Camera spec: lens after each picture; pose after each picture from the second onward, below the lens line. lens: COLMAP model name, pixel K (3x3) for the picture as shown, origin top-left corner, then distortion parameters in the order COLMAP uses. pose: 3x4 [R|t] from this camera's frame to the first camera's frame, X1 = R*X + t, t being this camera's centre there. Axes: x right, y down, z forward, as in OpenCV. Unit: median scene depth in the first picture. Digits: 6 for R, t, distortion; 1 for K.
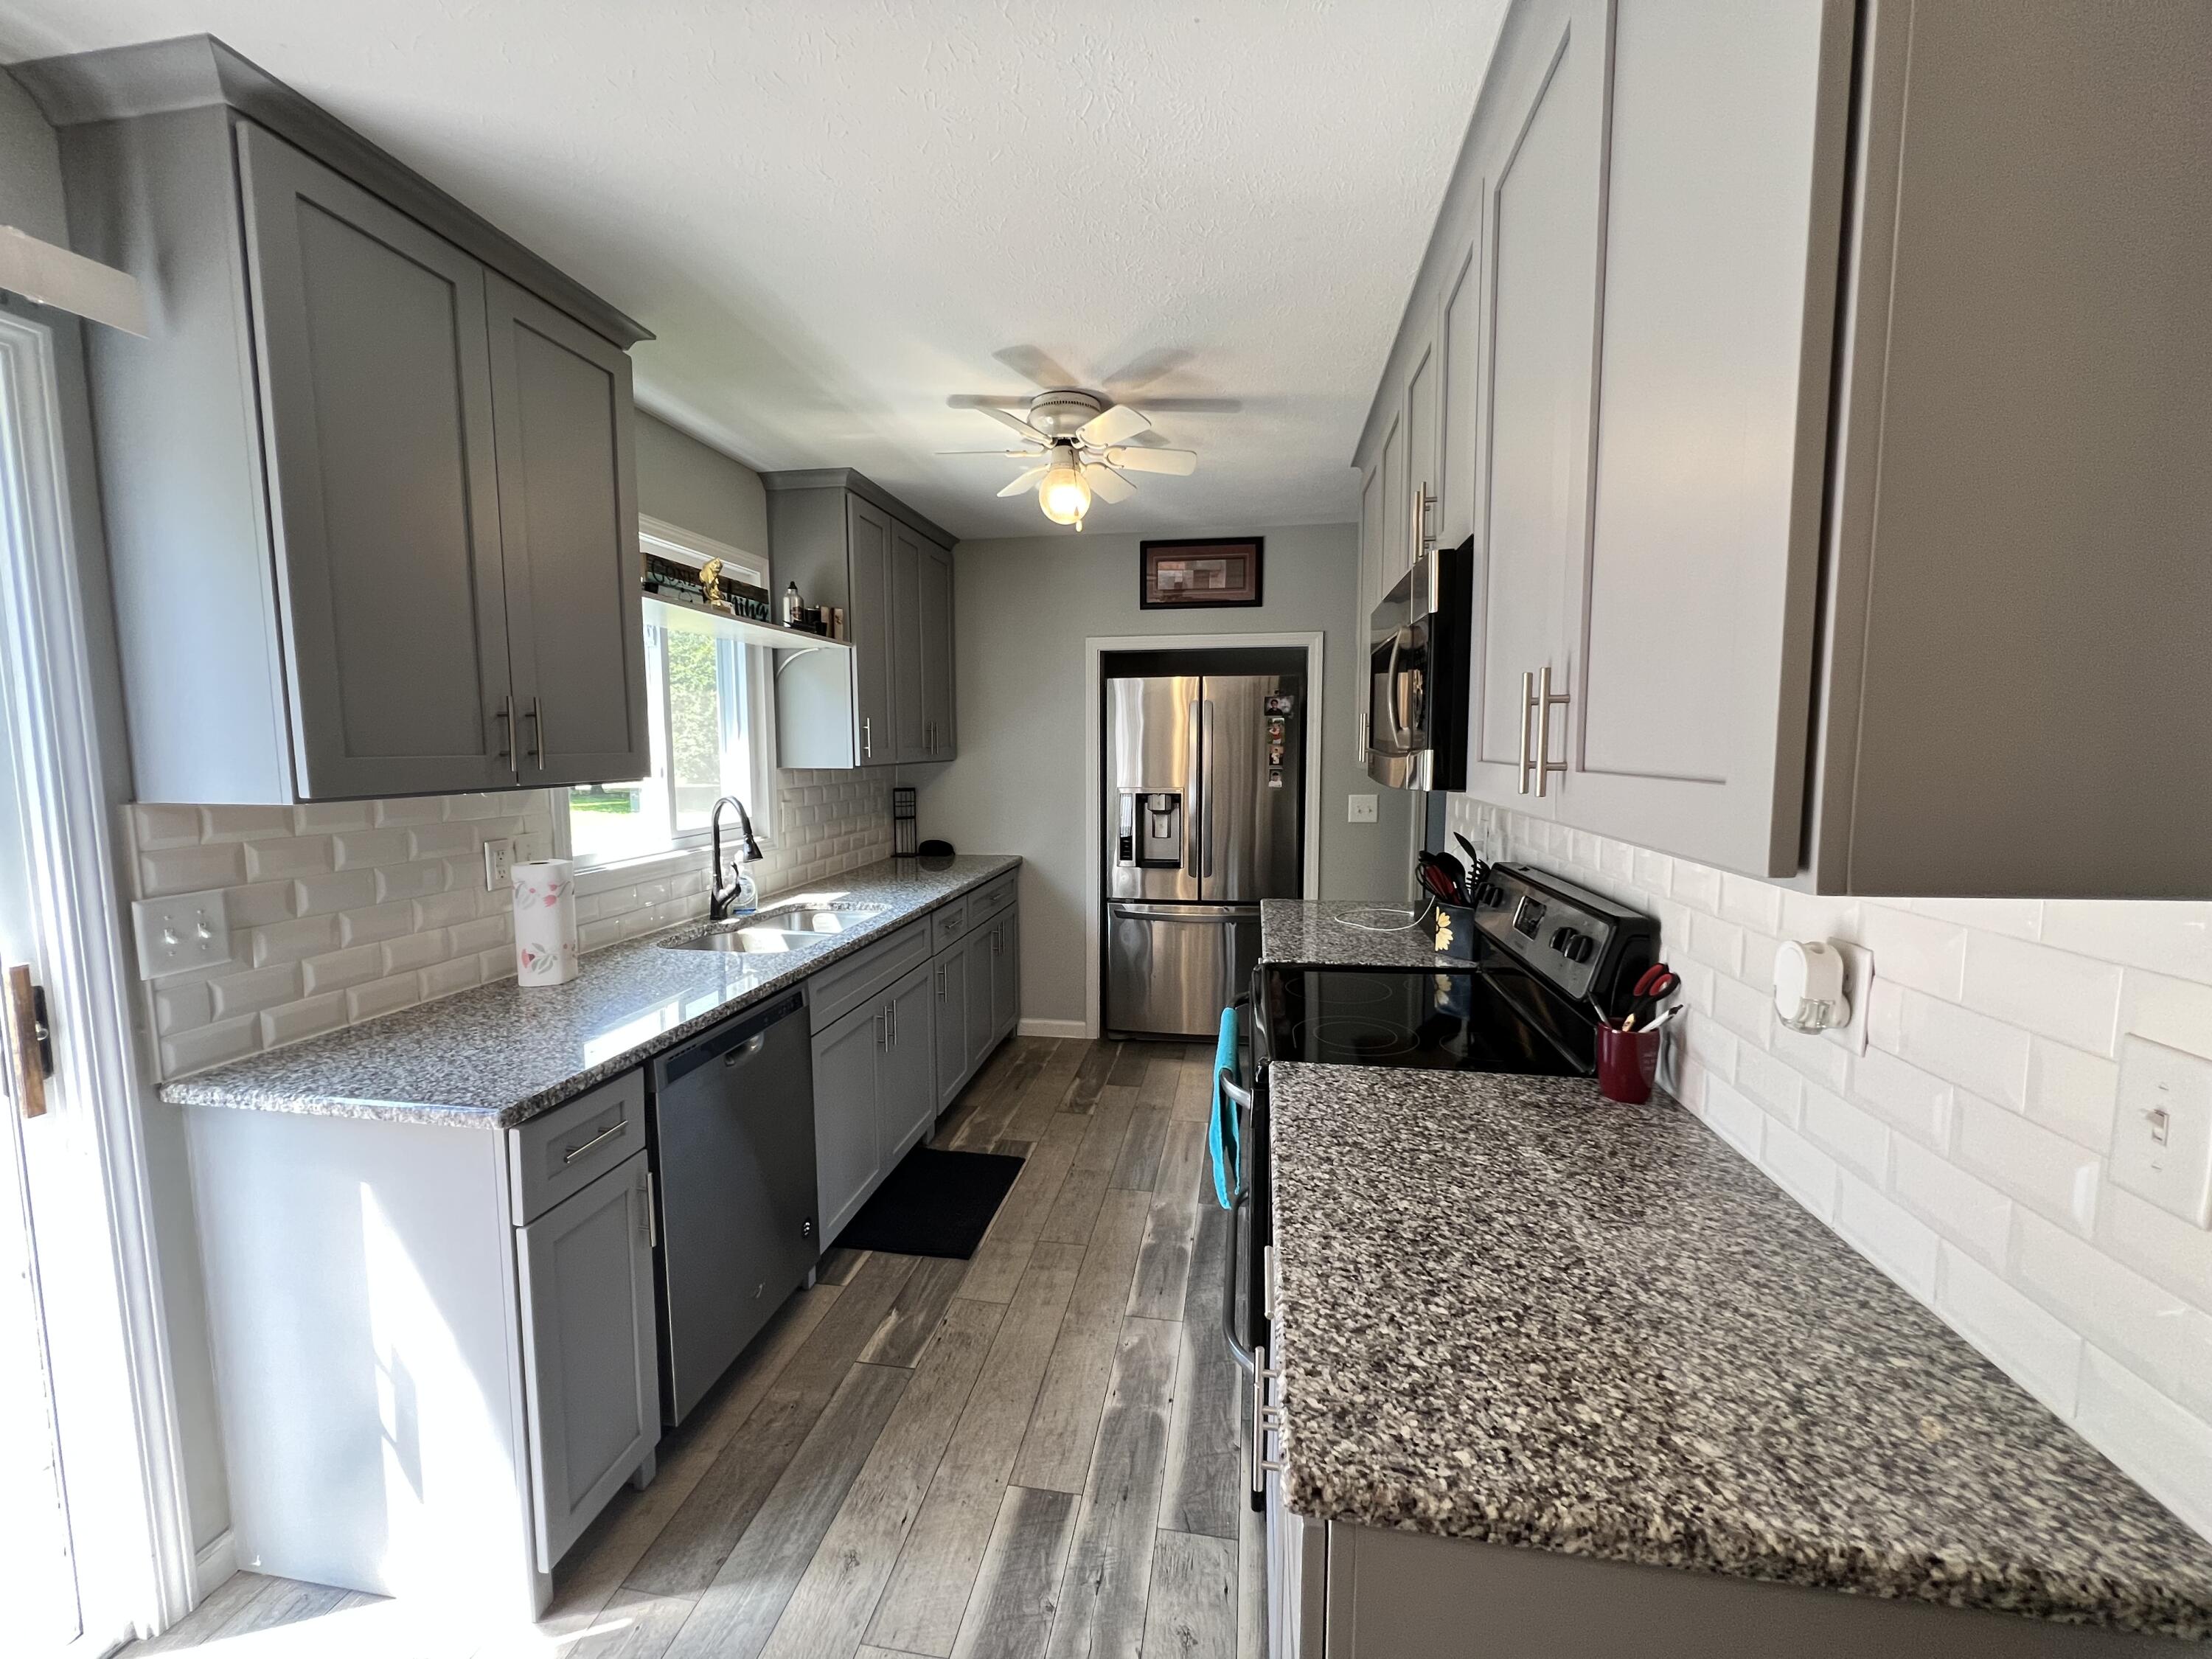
lens RADIAL K [[885.4, 0, 1106.0], [0, 885.4, 834.5], [0, 0, 1]] dist [-0.003136, 0.001205]
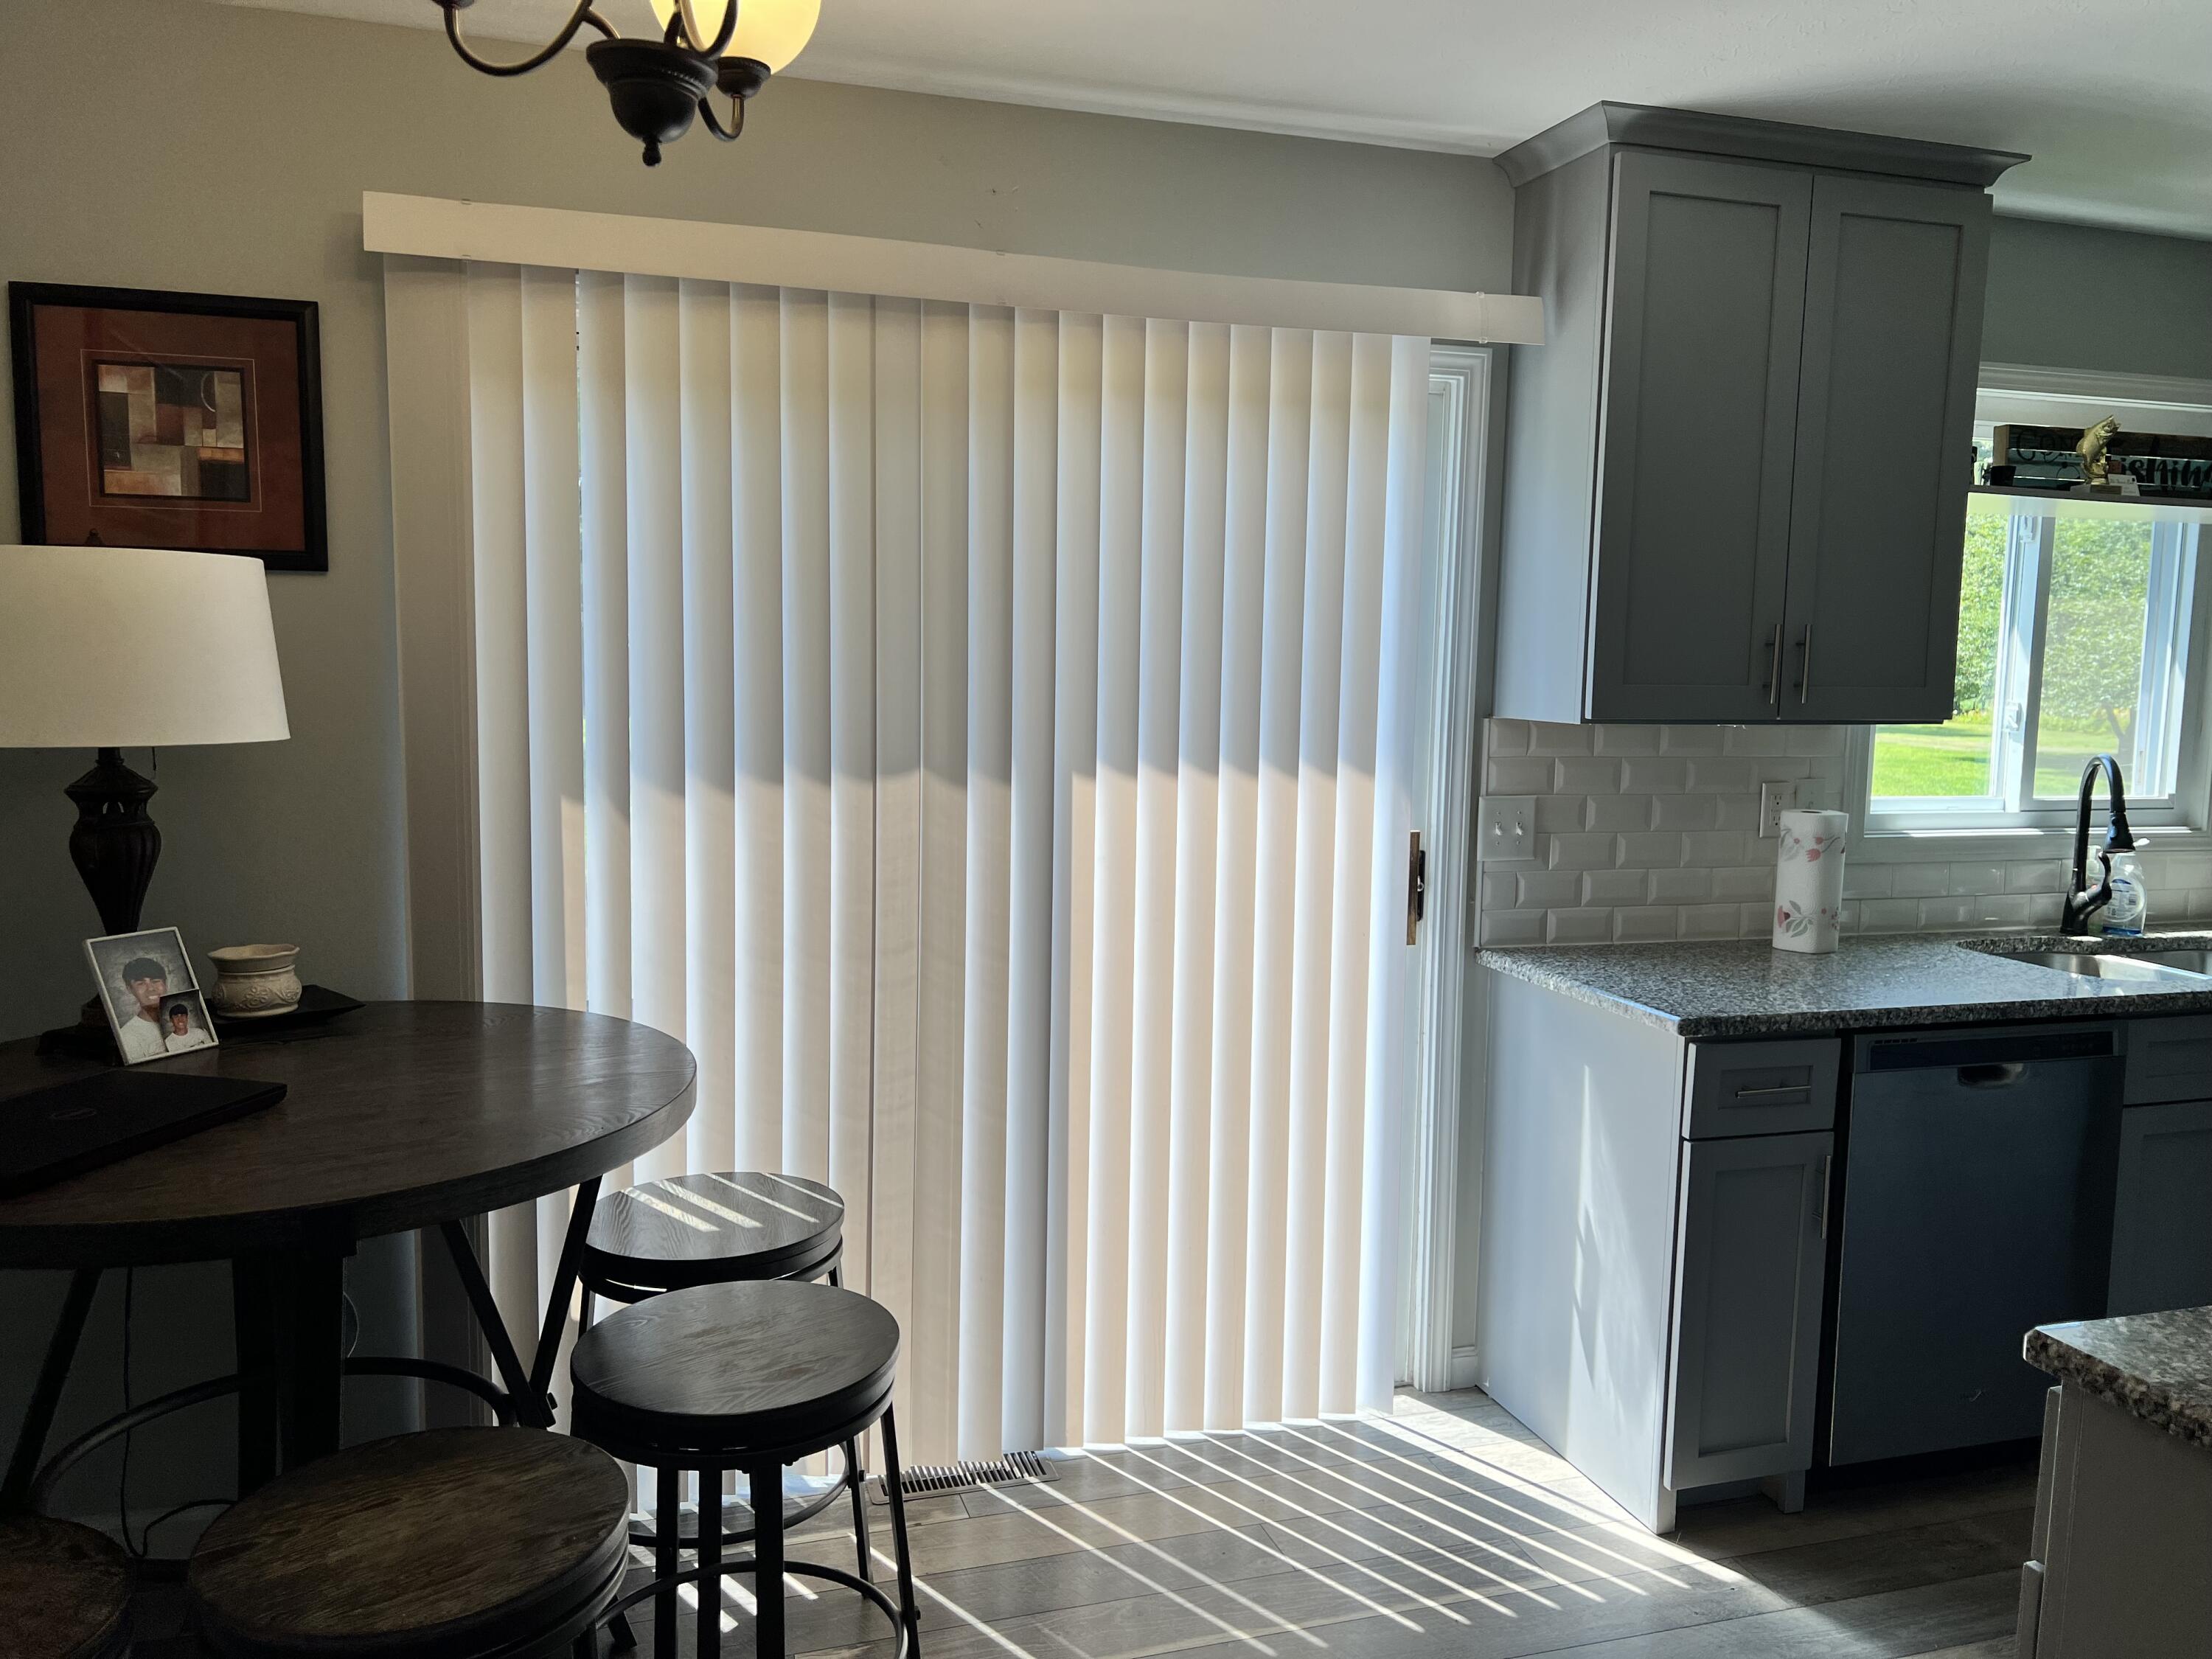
lens RADIAL K [[1655.5, 0, 1115.0], [0, 1655.5, 831.1], [0, 0, 1]] dist [0.055415, -0.061649]
pose [[0.455897, 0.104970, -0.883821, 0.498423], [-0.109944, 0.992057, 0.061113, 0.026342], [0.883216, 0.069310, 0.463816, -0.362289]]
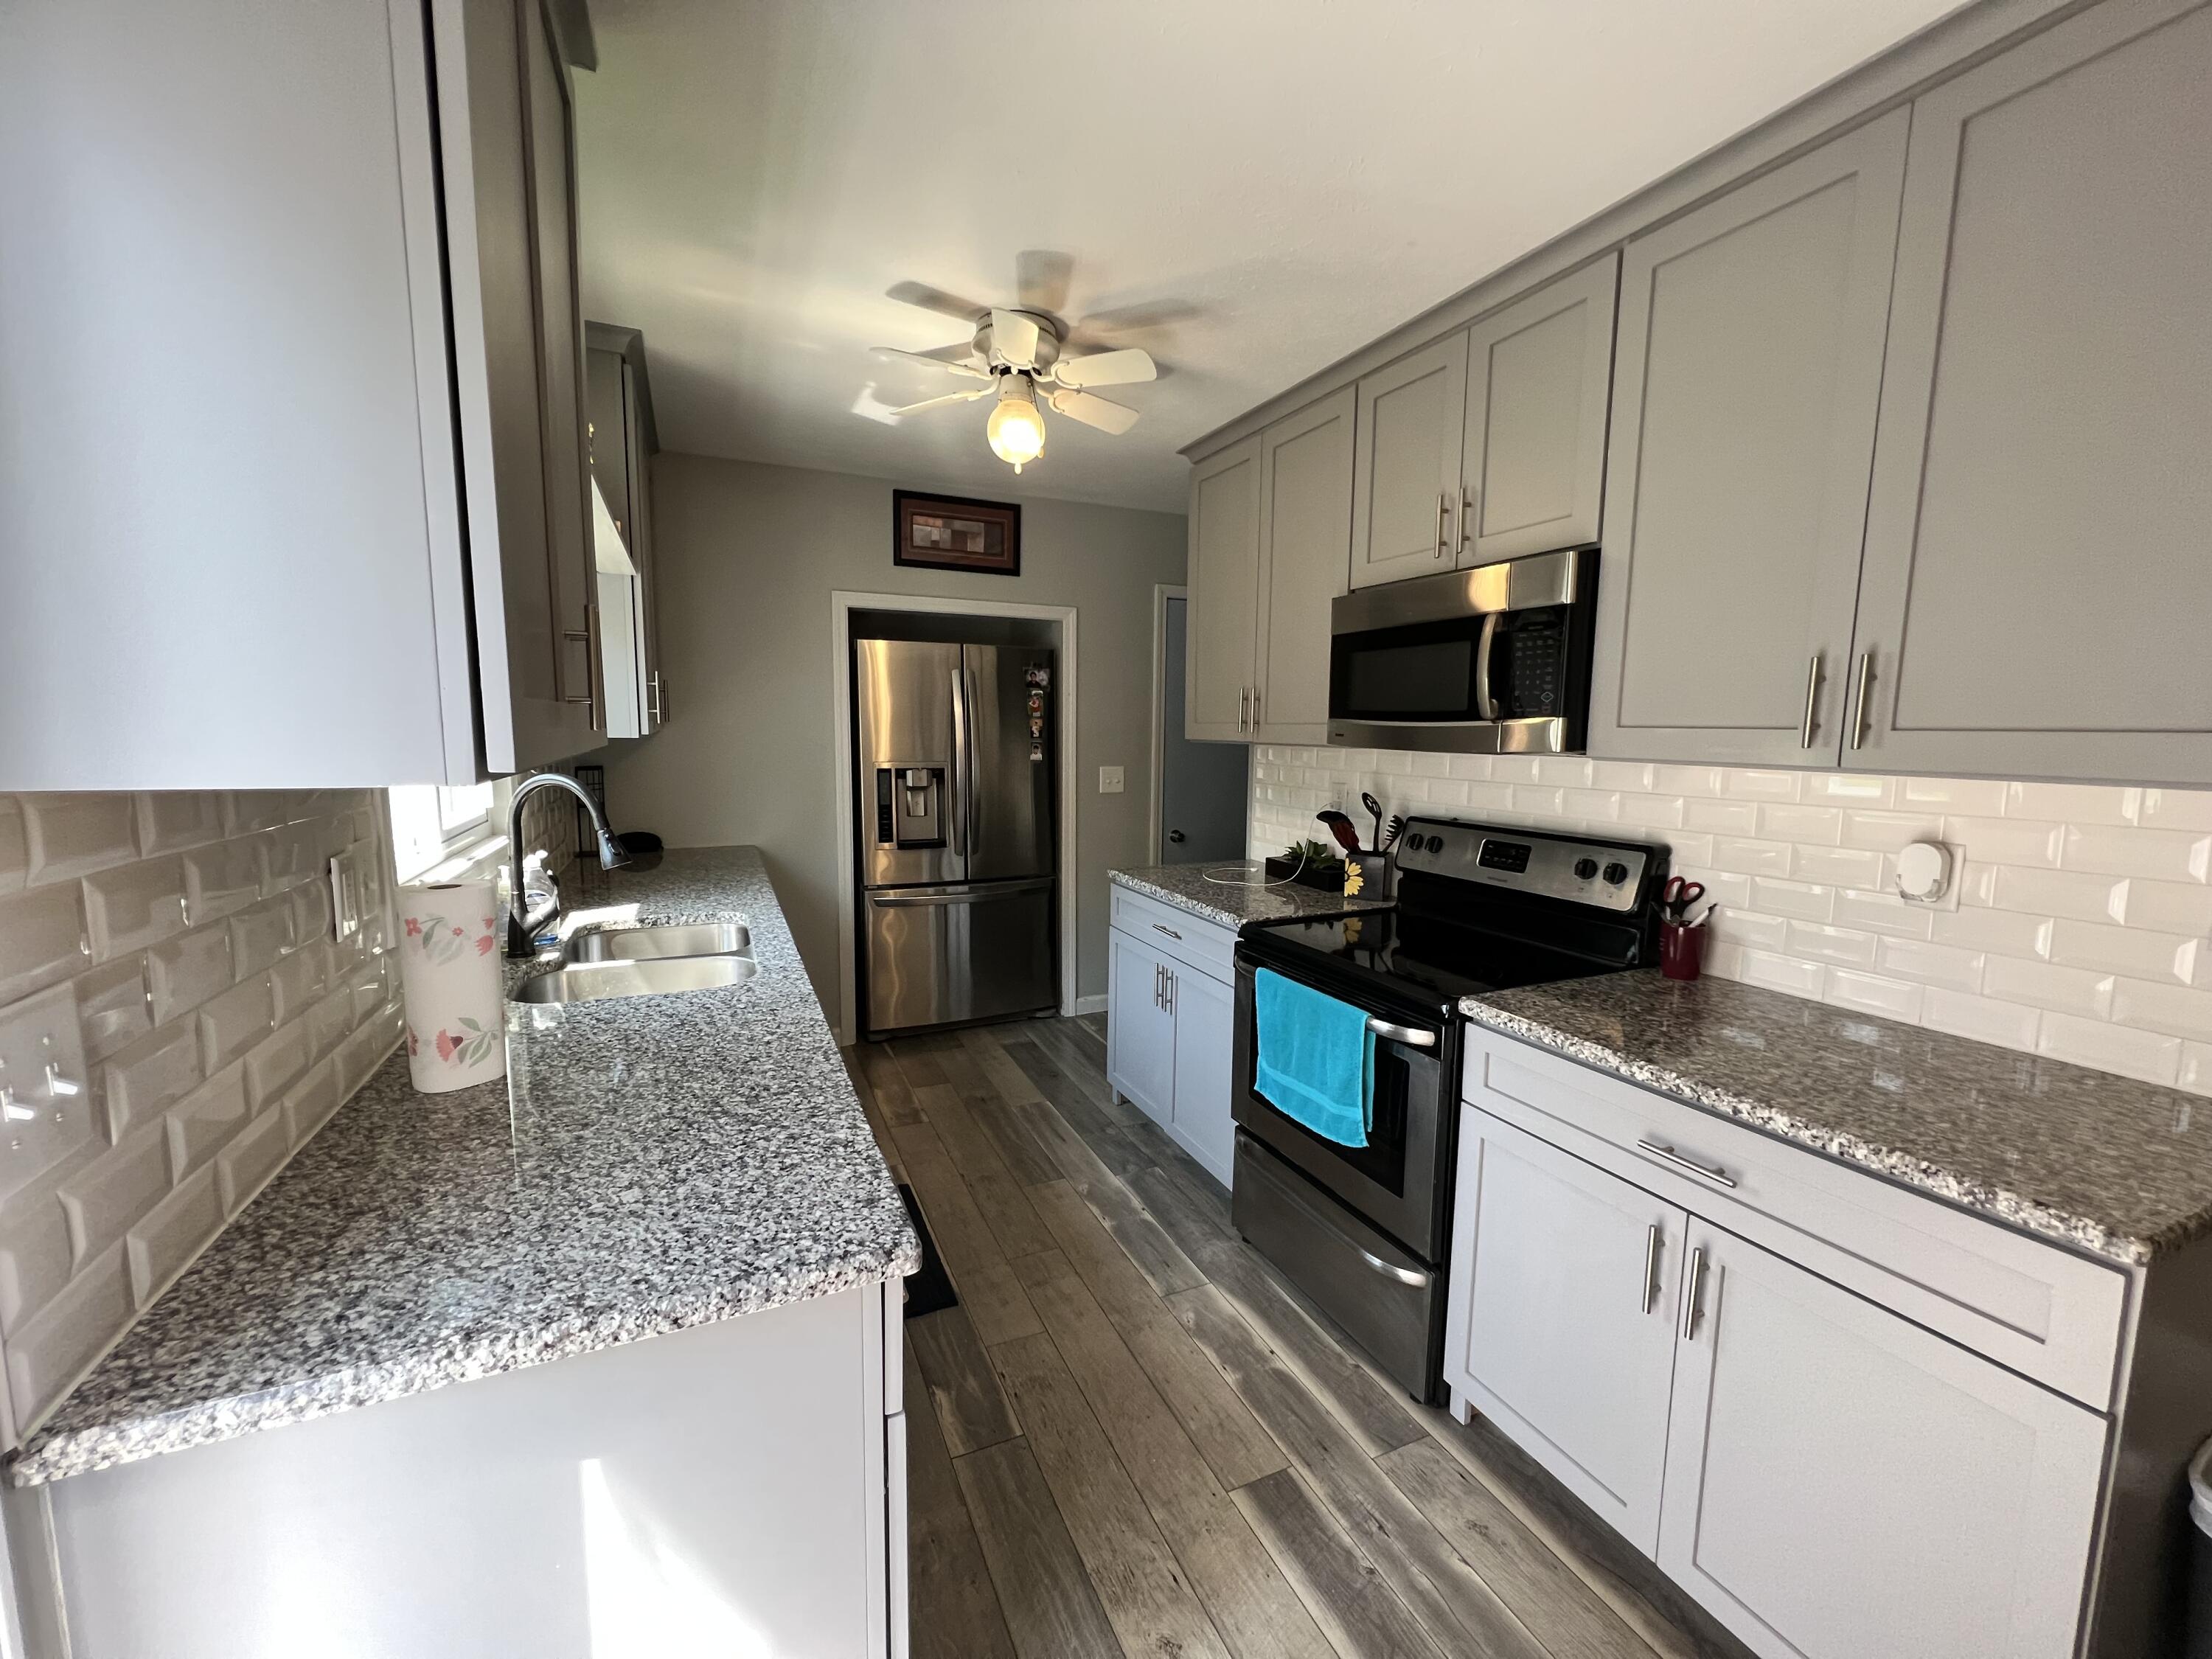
lens RADIAL K [[884.1, 0, 1100.8], [0, 884.1, 834.1], [0, 0, 1]] dist [-0.002459, 0.000117]
pose [[0.830593, -0.055433, 0.554115, -0.603725], [0.042686, 0.998443, 0.035898, -0.005568], [-0.555242, -0.006163, 0.831666, 0.251859]]
